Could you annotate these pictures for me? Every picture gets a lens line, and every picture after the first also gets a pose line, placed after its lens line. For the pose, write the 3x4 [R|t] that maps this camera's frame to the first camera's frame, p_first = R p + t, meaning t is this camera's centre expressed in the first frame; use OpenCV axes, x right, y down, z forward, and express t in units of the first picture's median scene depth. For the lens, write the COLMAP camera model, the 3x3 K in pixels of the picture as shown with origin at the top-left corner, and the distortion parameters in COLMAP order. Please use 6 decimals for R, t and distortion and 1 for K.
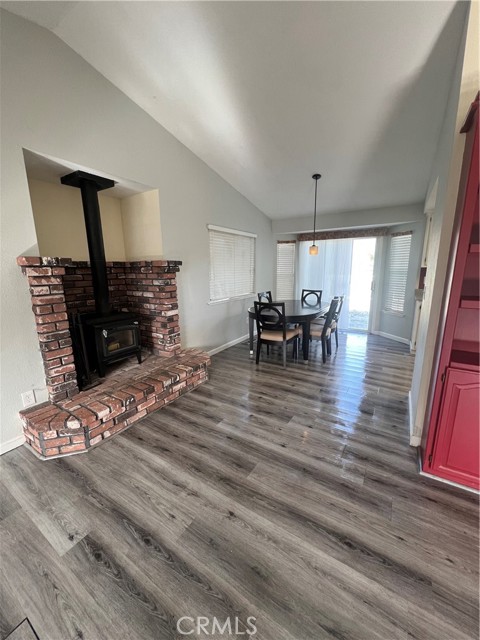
lens RADIAL K [[255.7, 0, 240.5], [0, 255.7, 320.1], [0, 0, 1]] dist [-0.000468, 0.000045]
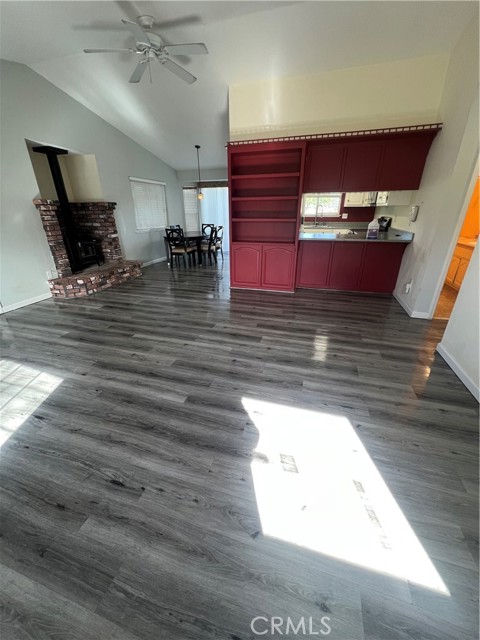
lens RADIAL K [[255.7, 0, 237.6], [0, 255.7, 319.1], [0, 0, 1]] dist [-0.000468, 0.000045]
pose [[0.966377, -0.098781, 0.237400, 0.059701], [0.049791, 0.977678, 0.204124, 0.204106], [-0.252264, -0.185440, 0.949724, -0.889372]]
